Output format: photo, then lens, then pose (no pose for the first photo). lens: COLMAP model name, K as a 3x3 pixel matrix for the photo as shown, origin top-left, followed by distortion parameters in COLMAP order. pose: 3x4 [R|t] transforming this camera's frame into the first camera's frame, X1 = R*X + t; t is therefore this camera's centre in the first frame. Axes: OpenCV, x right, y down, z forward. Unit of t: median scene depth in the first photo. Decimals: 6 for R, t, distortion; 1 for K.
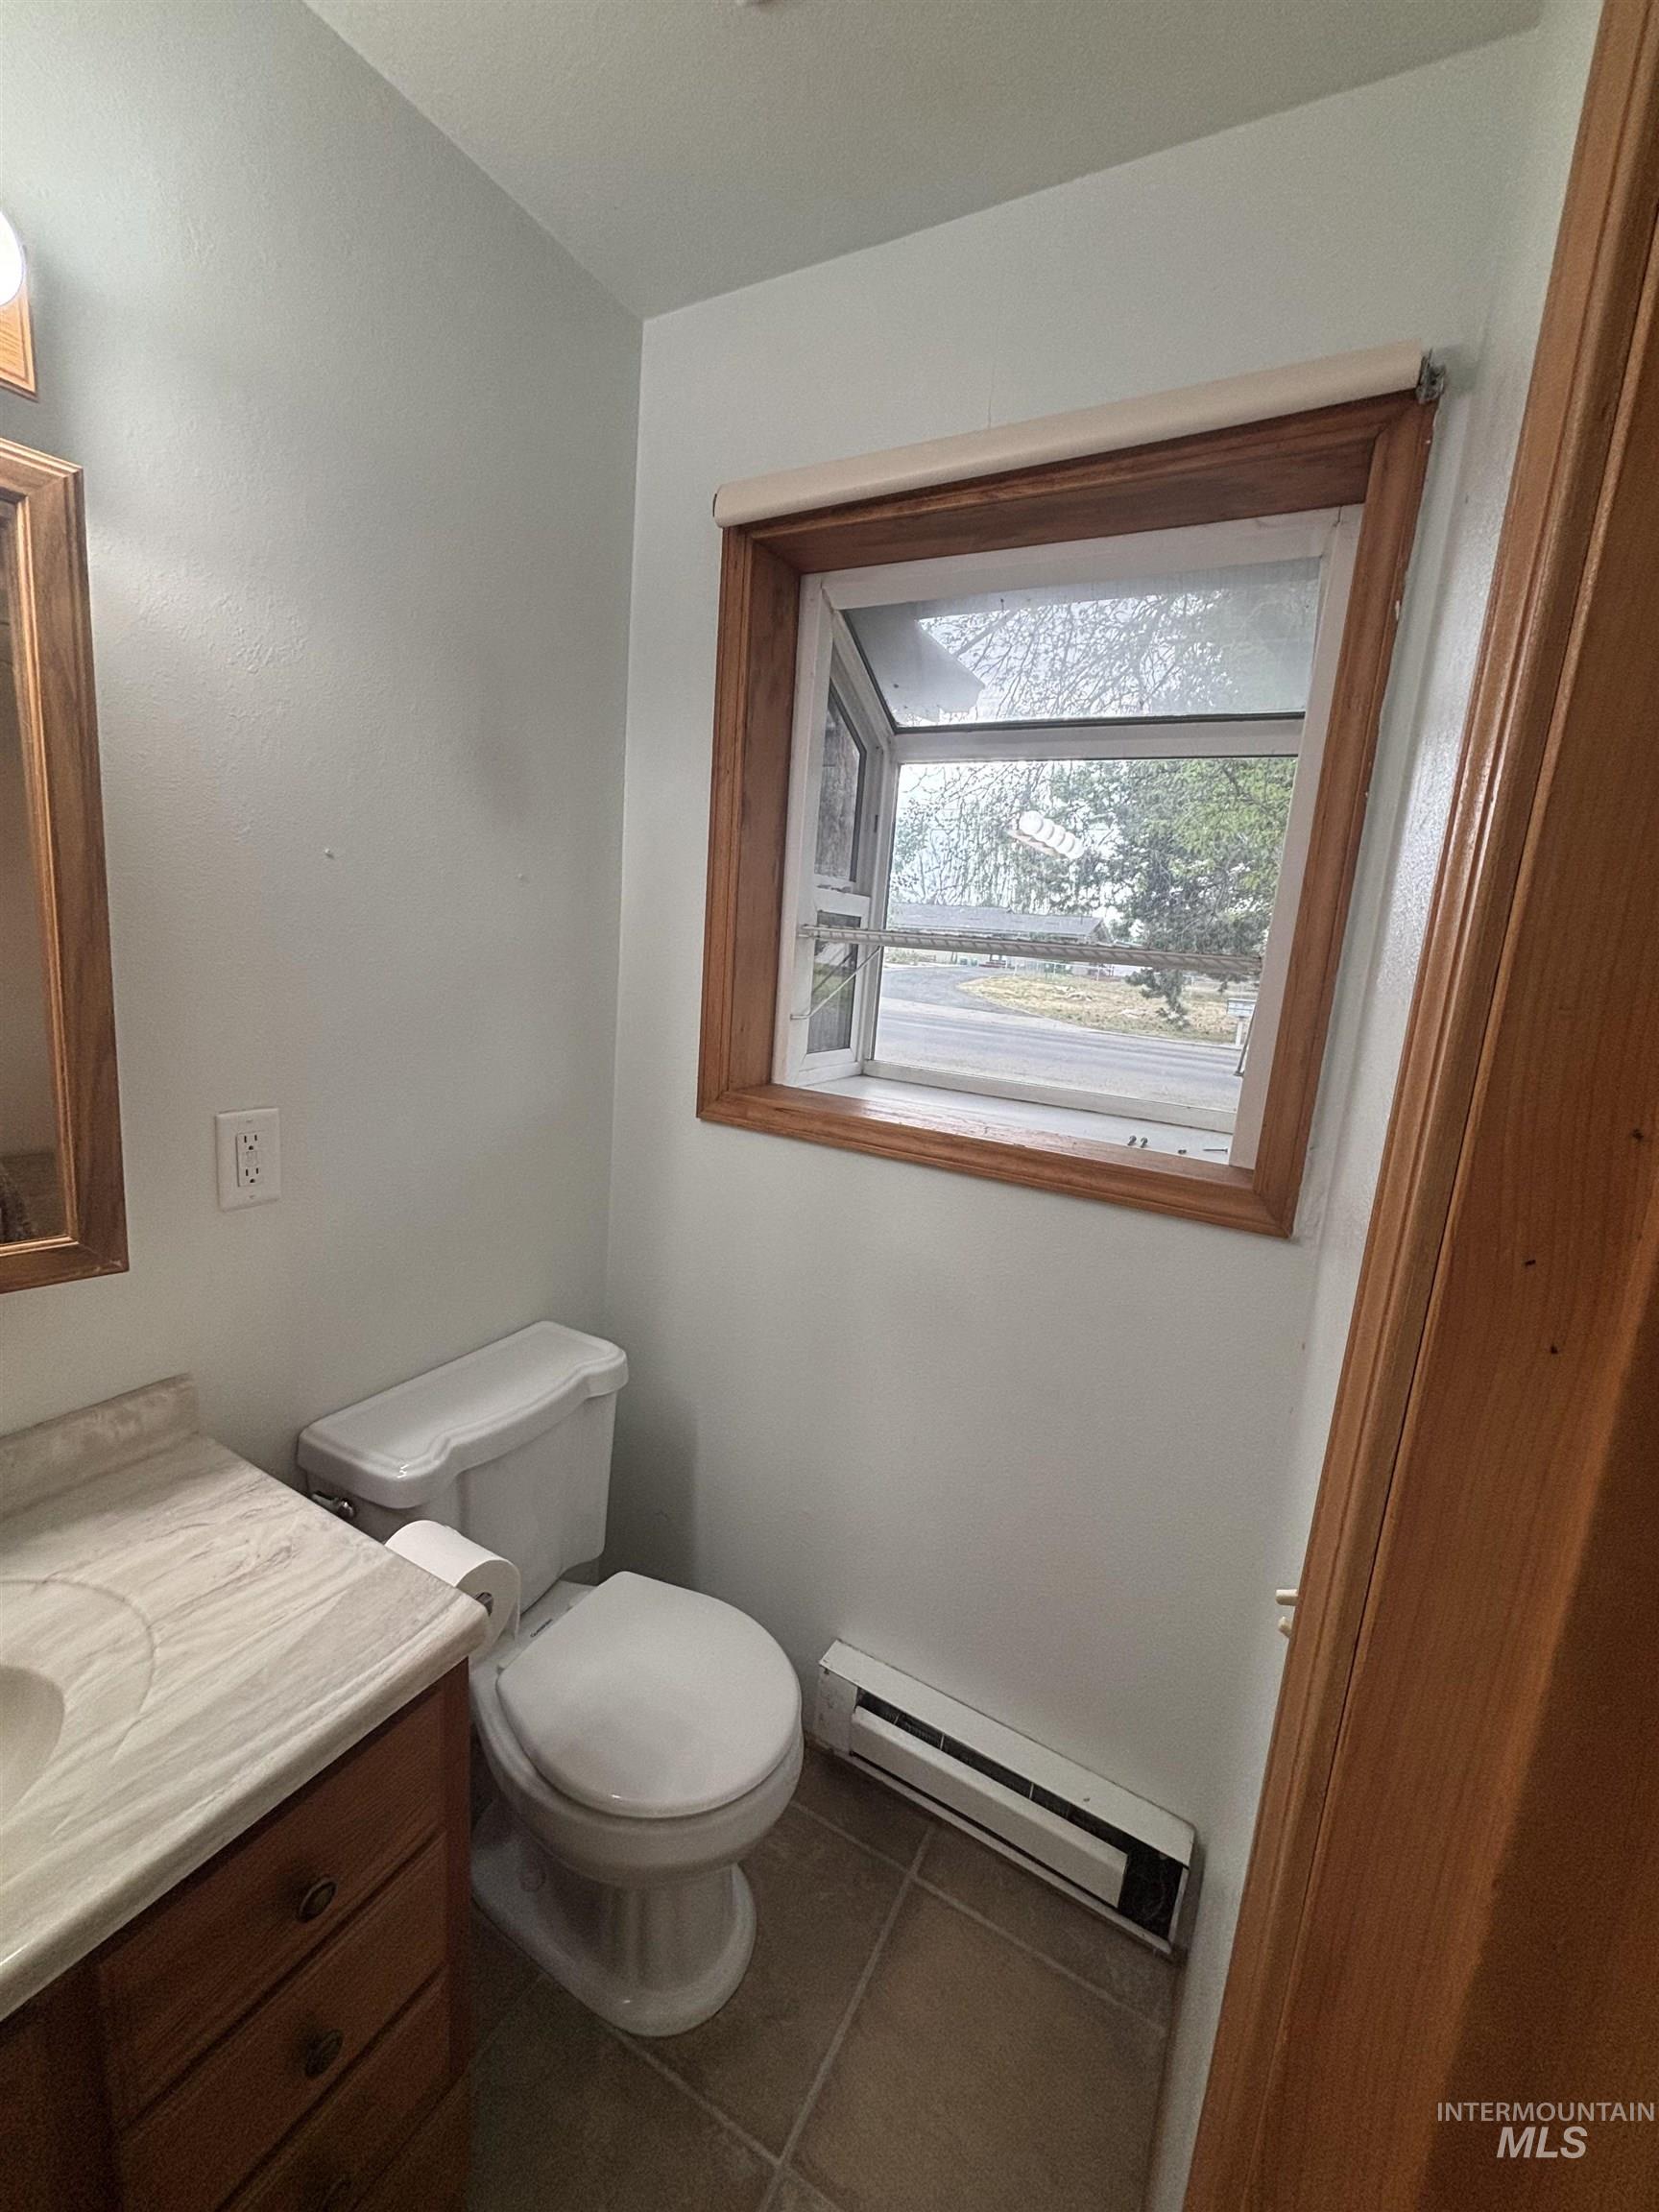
lens RADIAL K [[891.1, 0, 837.5], [0, 891.1, 1109.9], [0, 0, 1]] dist [0.002579, -0.000106]
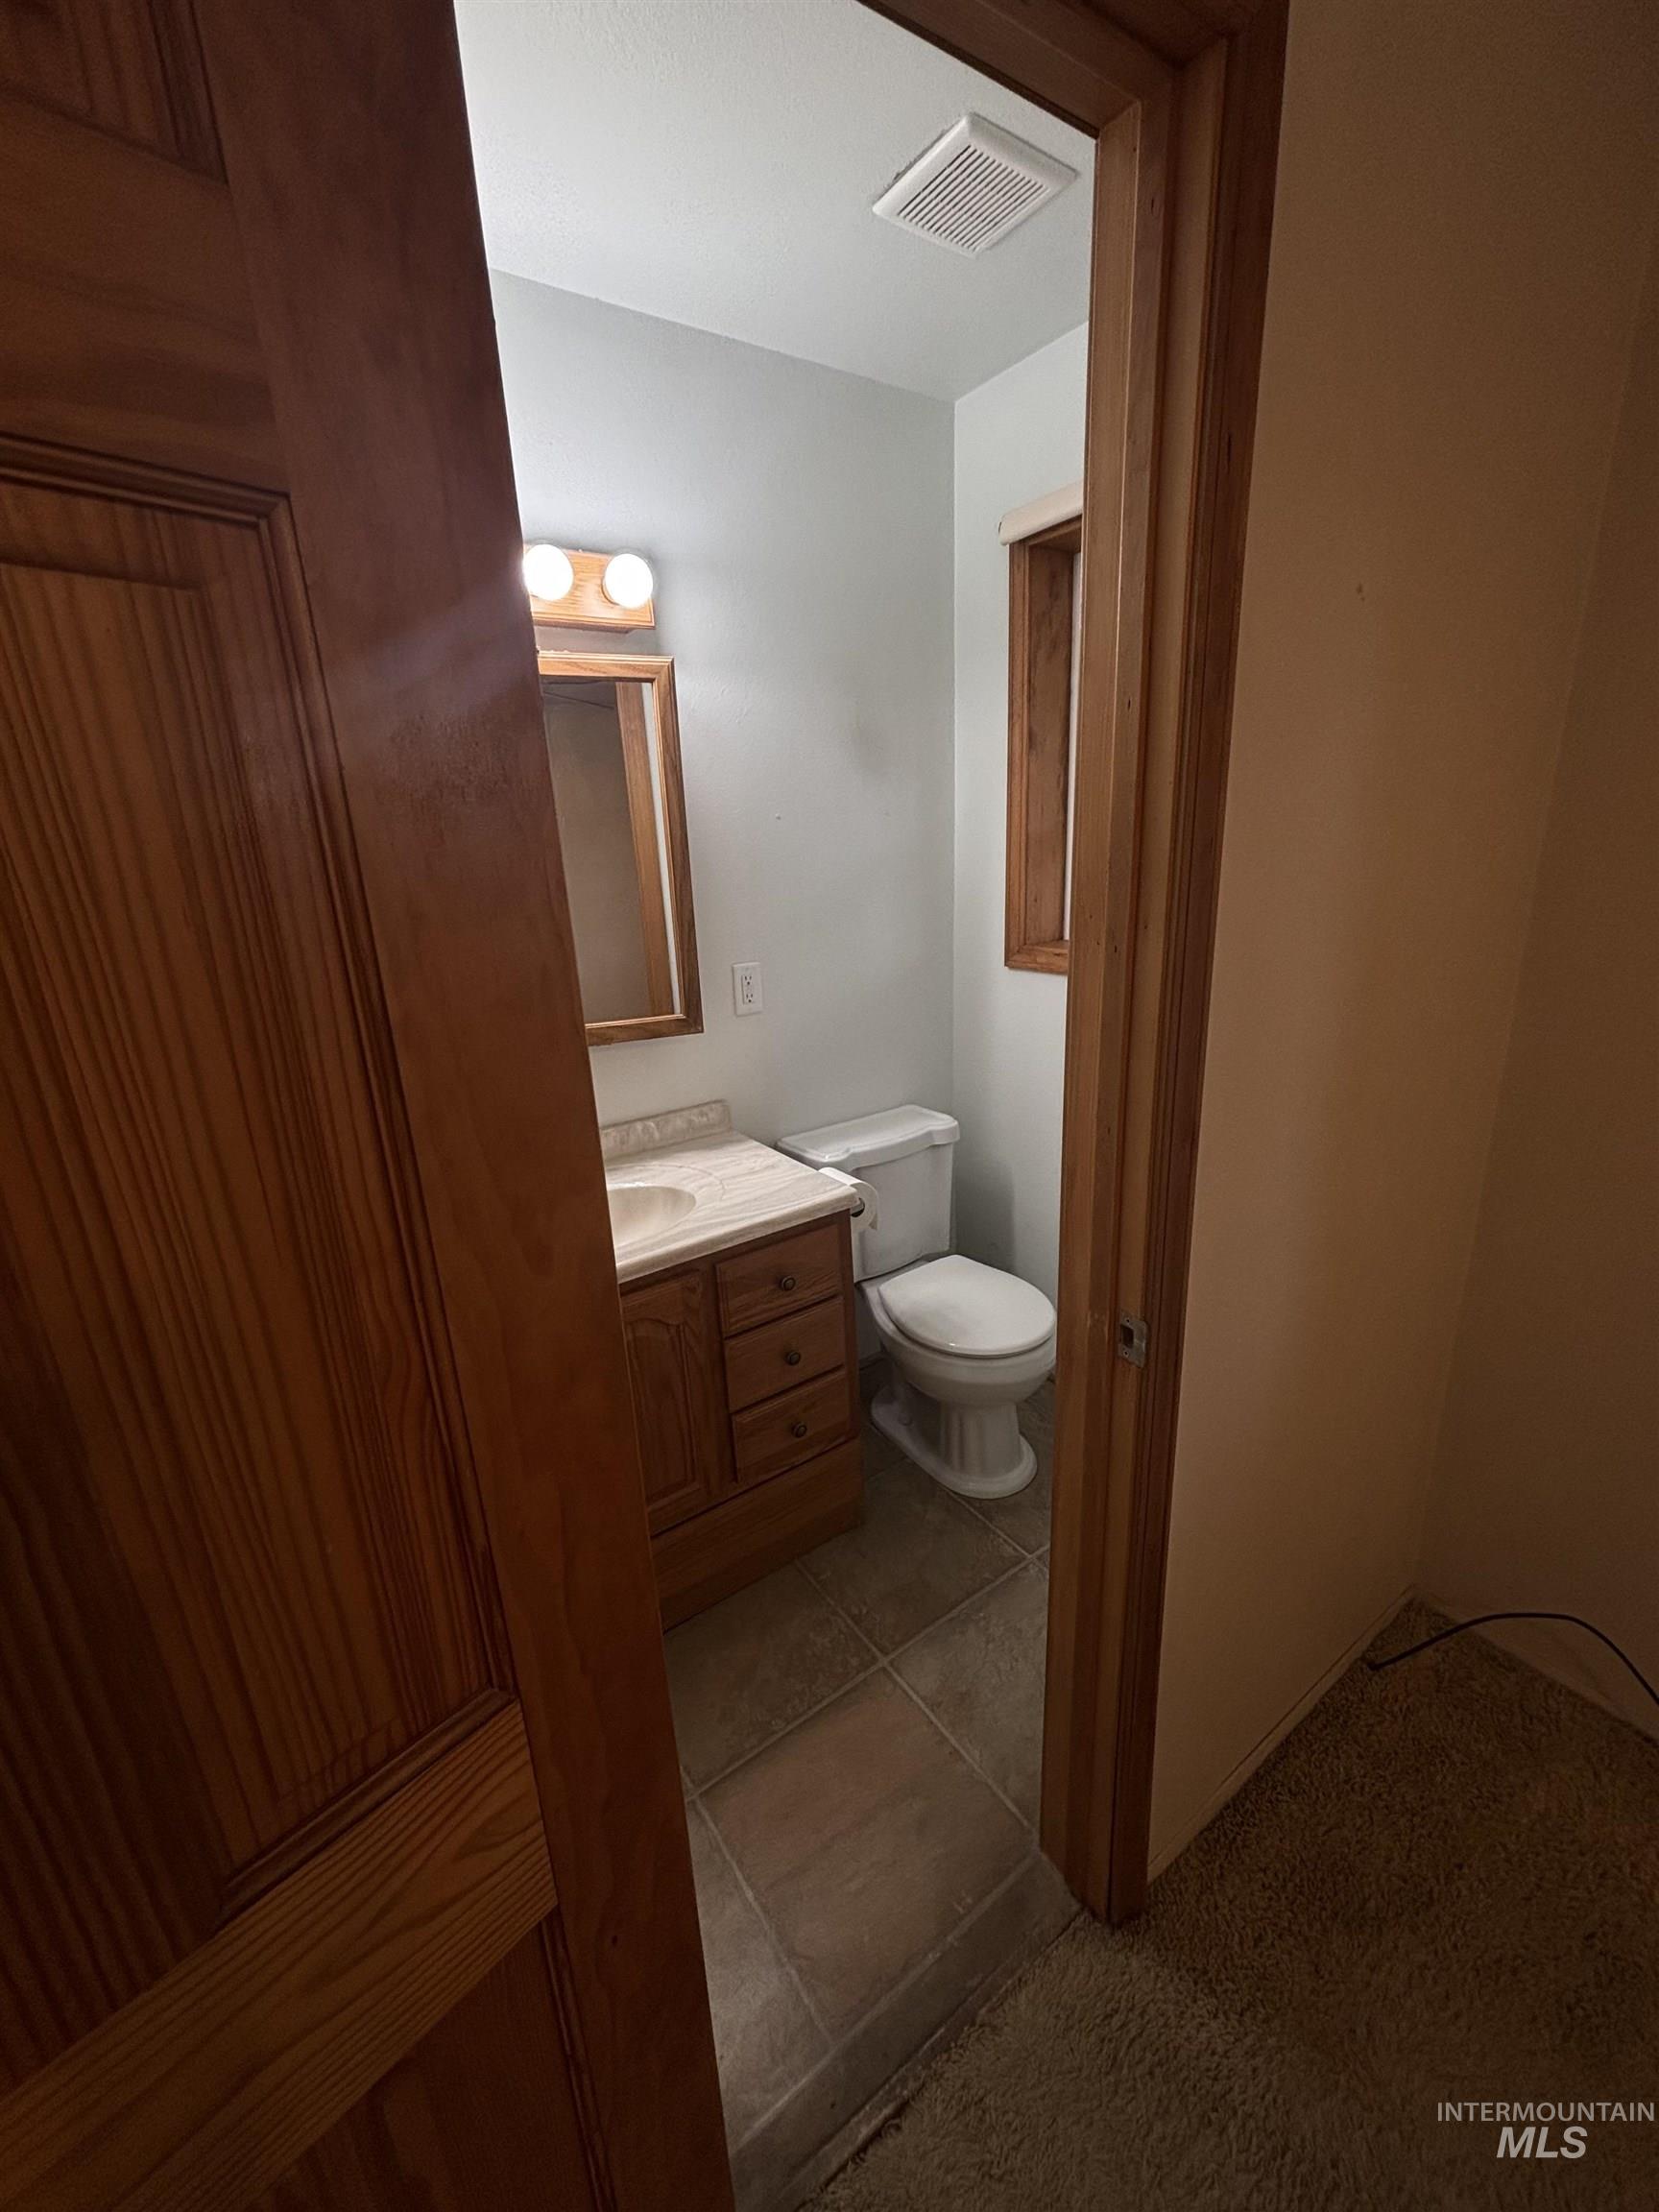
lens RADIAL K [[885.1, 0, 827.4], [0, 885.1, 1108.4], [0, 0, 1]] dist [0.001634, 0.000036]
pose [[0.886789, 0.012827, -0.461996, 0.355423], [0.032056, 0.995501, 0.089169, 0.142101], [0.461061, -0.093884, 0.882388, -0.592432]]
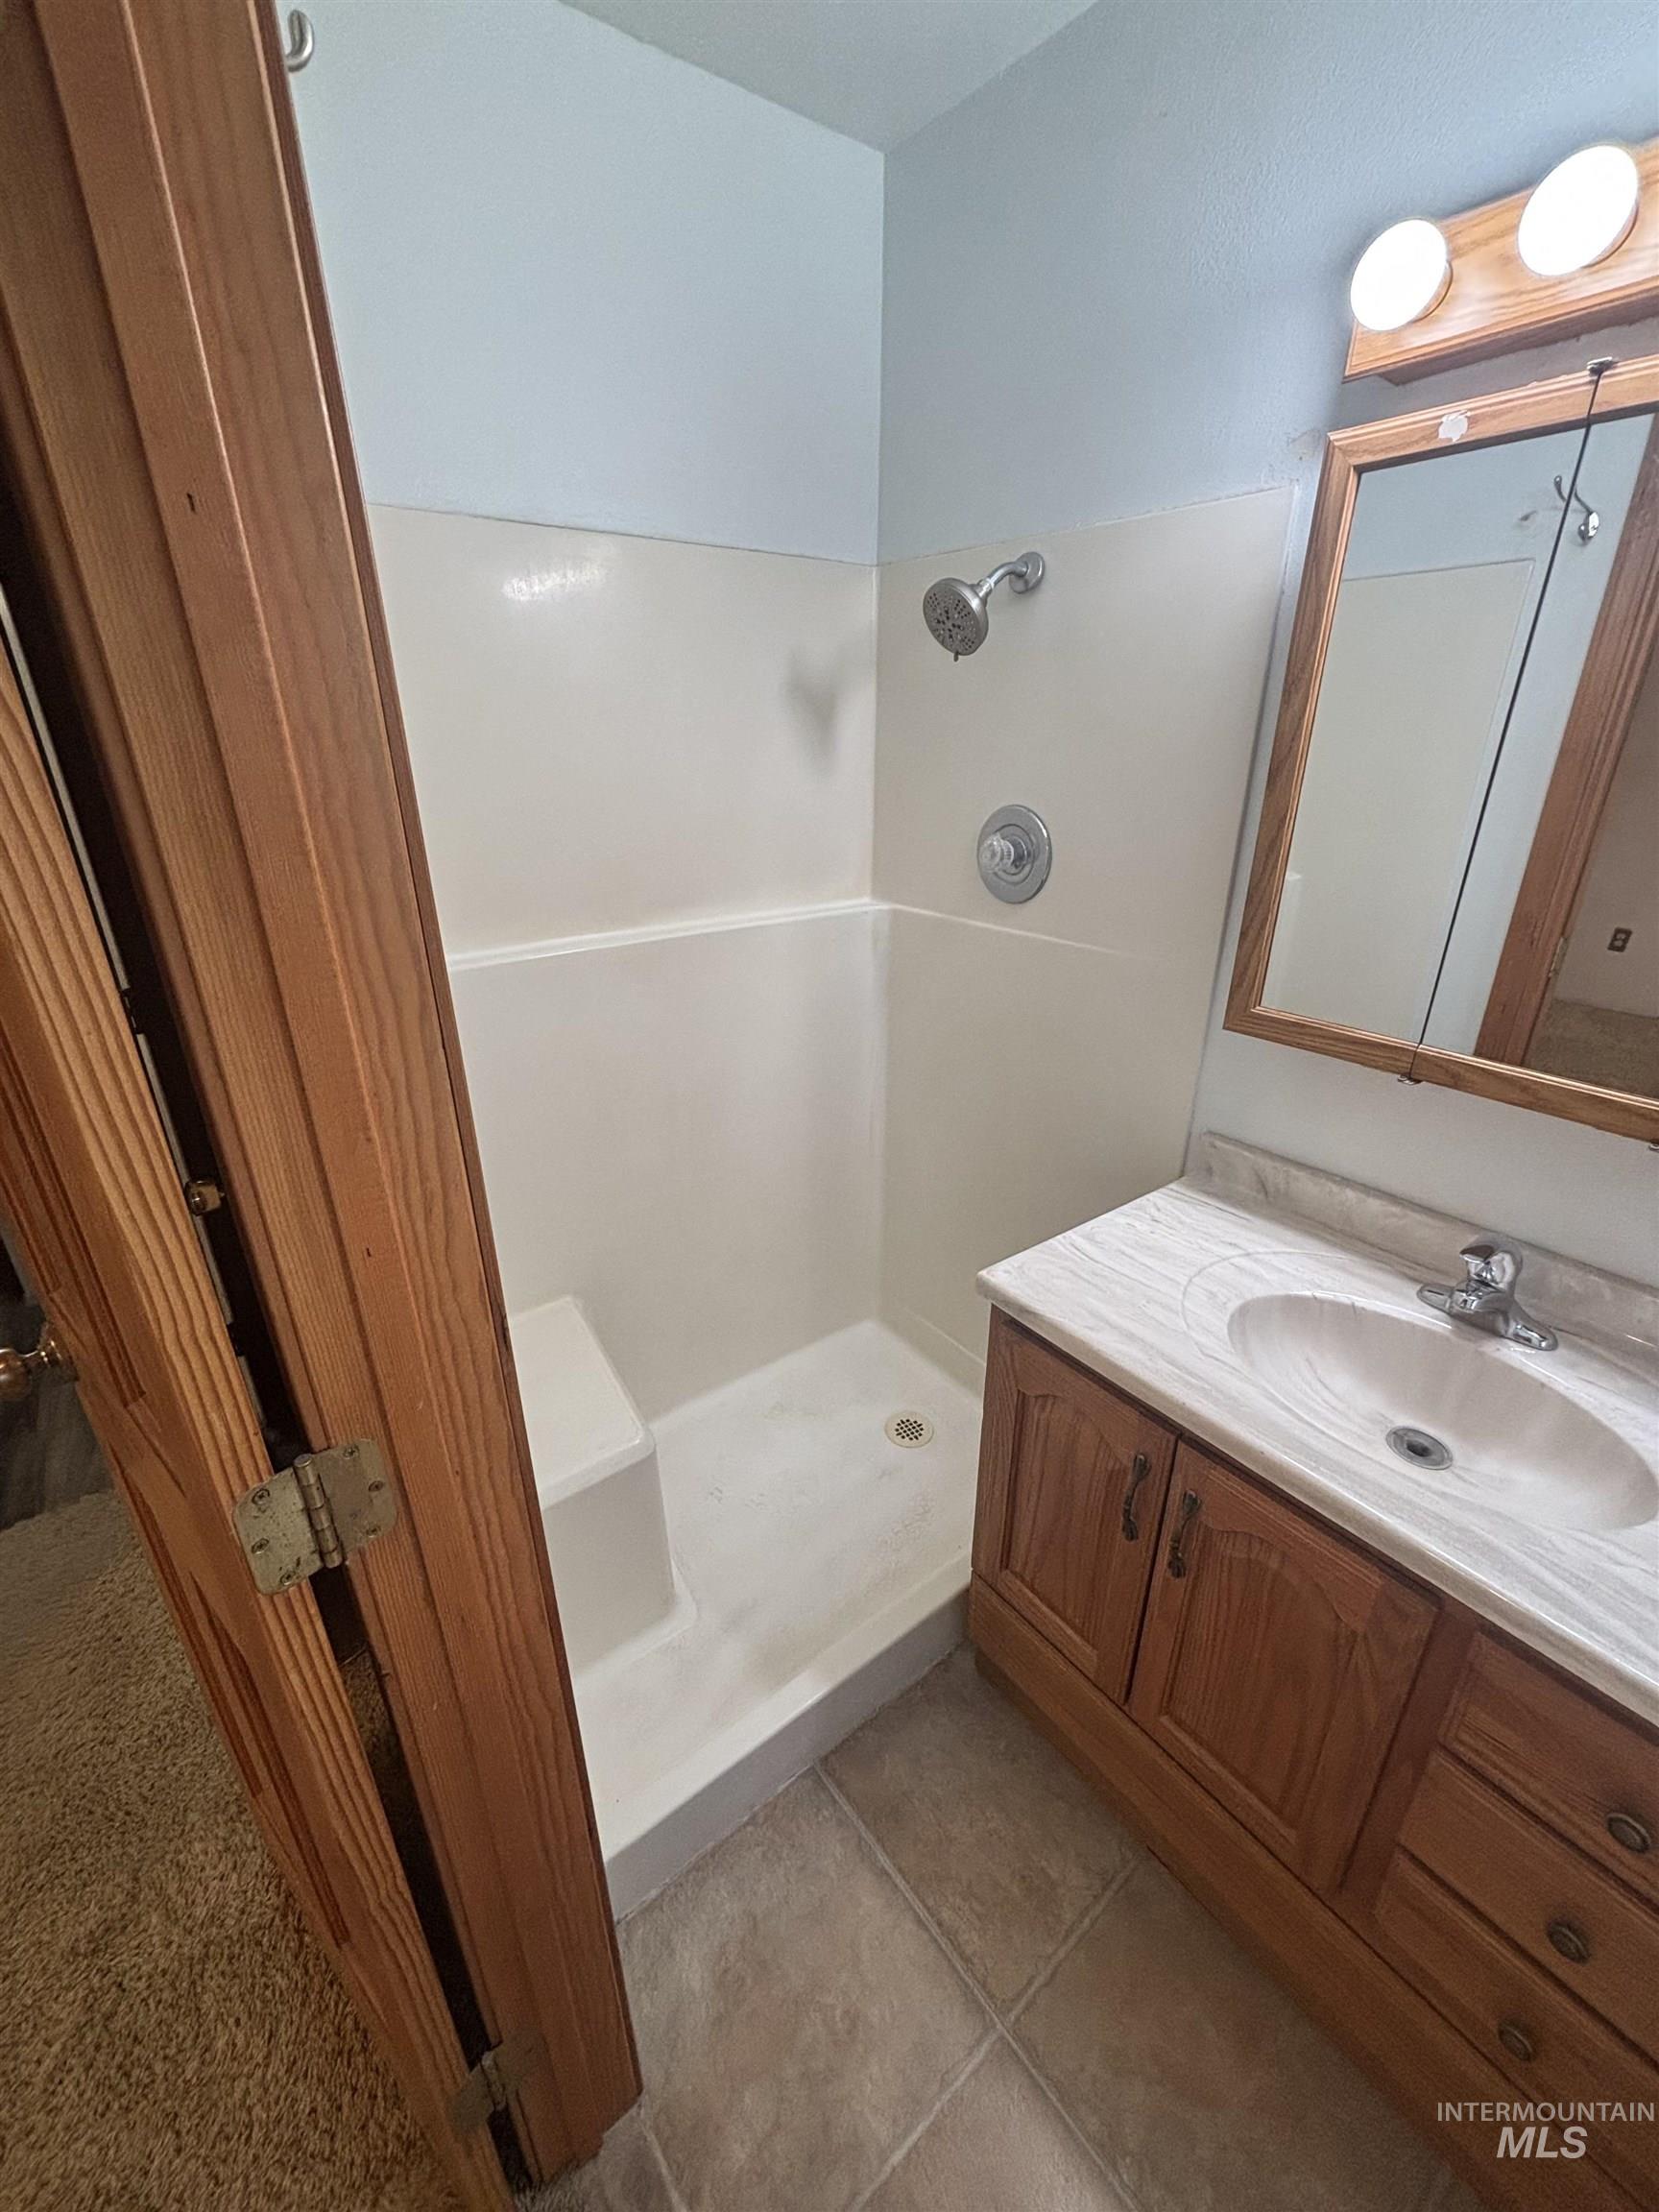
lens RADIAL K [[885.1, 0, 827.4], [0, 885.1, 1108.4], [0, 0, 1]] dist [0.001634, 0.000036]
pose [[-0.395197, 0.279294, -0.875108, 0.301417], [-0.207840, 0.900766, 0.381343, -0.054511], [0.894775, 0.332588, -0.297932, 0.113568]]
